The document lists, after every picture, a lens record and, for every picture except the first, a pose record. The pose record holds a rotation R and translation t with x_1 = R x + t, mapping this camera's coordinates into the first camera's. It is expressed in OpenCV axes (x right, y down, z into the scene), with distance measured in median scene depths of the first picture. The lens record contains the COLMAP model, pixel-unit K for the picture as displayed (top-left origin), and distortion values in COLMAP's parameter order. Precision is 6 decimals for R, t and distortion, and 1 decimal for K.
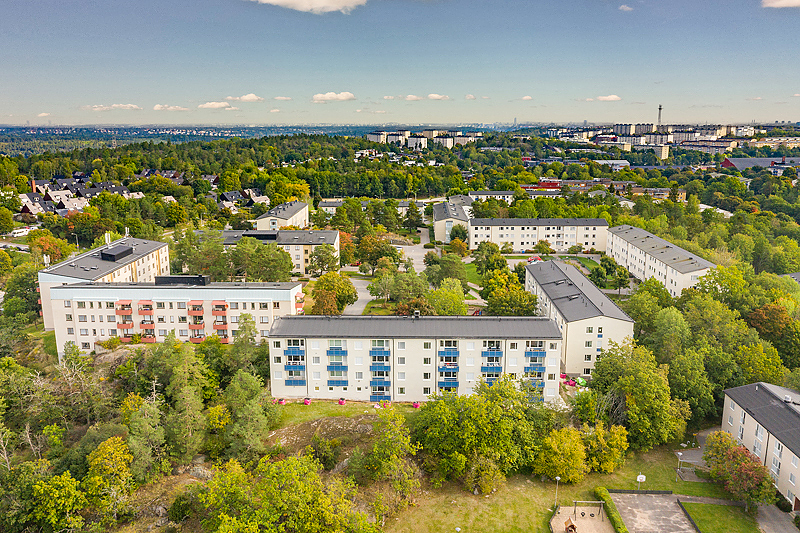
lens RADIAL K [[650.9, 0, 400.0], [0, 650.9, 266.5], [0, 0, 1]] dist [0.000837, 0.001264]
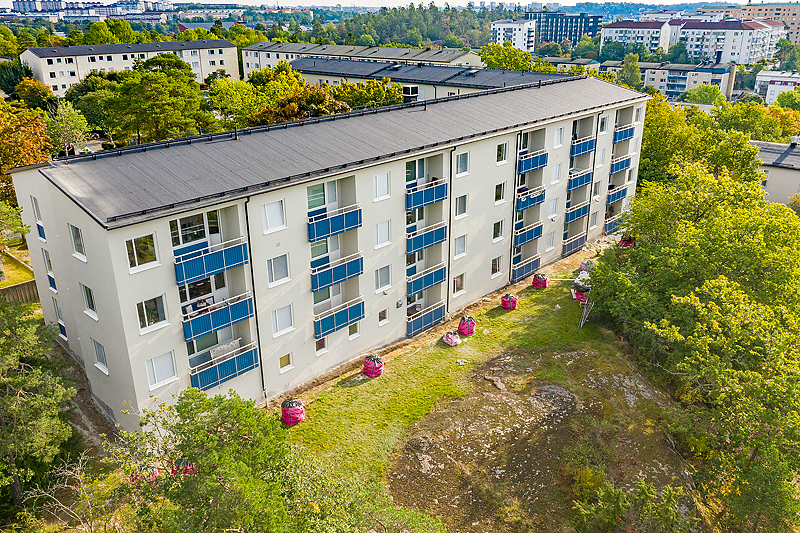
lens RADIAL K [[650.9, 0, 400.0], [0, 650.9, 266.5], [0, 0, 1]] dist [0.000837, 0.001264]
pose [[0.663126, -0.280874, 0.693811, -0.290472], [0.169703, 0.959204, 0.226114, 0.086735], [-0.729016, -0.032200, 0.683738, 0.760522]]
